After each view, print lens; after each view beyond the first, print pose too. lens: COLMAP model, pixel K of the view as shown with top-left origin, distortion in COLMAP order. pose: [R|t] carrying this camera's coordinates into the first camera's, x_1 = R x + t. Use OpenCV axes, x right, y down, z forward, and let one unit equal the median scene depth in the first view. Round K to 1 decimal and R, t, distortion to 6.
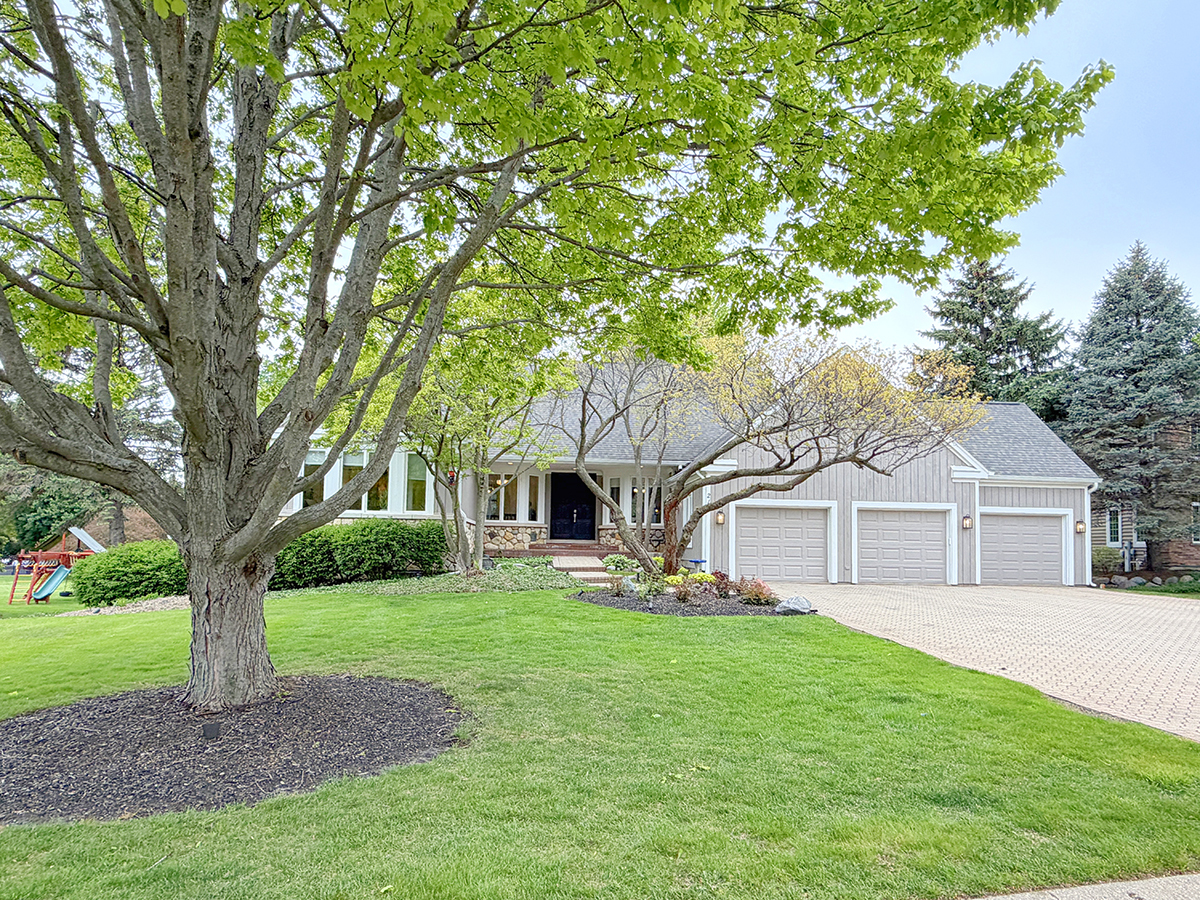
lens RADIAL K [[727.8, 0, 600.0], [0, 727.8, 450.0], [0, 0, 1]] dist [0.000028, 0.000335]
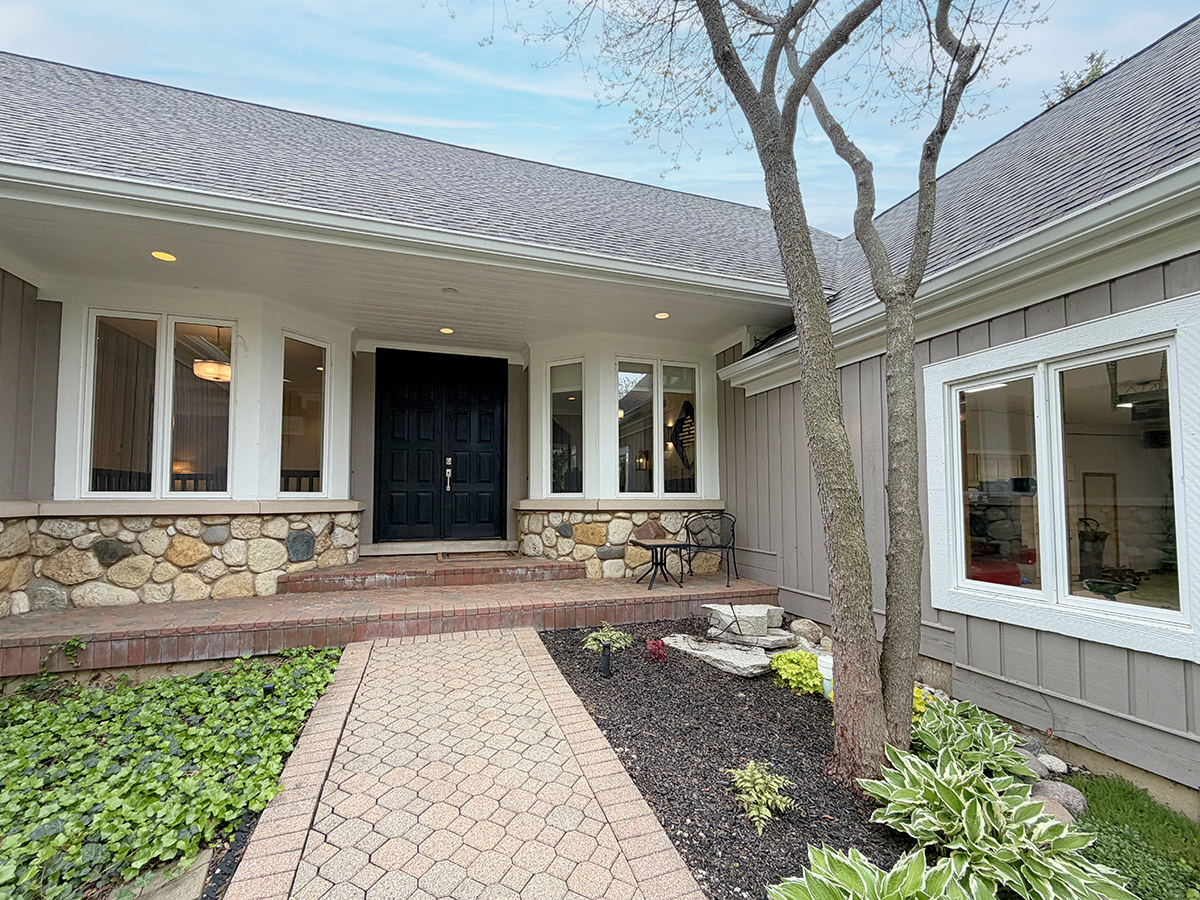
lens RADIAL K [[507.5, 0, 596.0], [0, 507.5, 471.0], [0, 0, 1]] dist [-0.000227, -0.000020]
pose [[0.970863, -0.006386, 0.239551, -0.030926], [-0.013966, 0.996438, 0.083168, 0.087228], [-0.239228, -0.084090, 0.967315, 0.960860]]
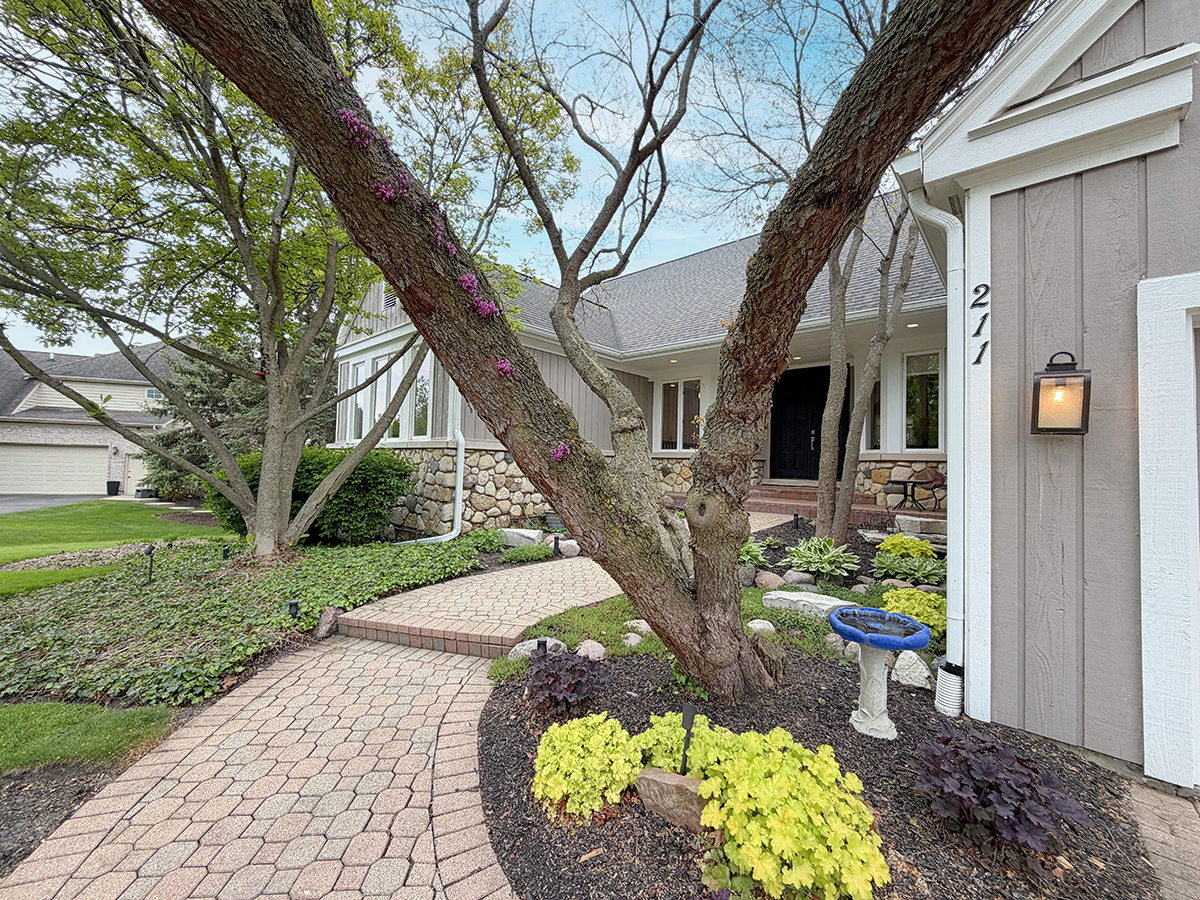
lens RADIAL K [[477.7, 0, 600.0], [0, 477.7, 450.0], [0, 0, 1]] dist [0.000343, 0.000007]
pose [[0.693726, -0.021911, -0.719906, 0.162921], [0.085775, 0.994937, 0.052374, 0.082620], [0.715113, -0.098083, 0.692093, 0.785517]]
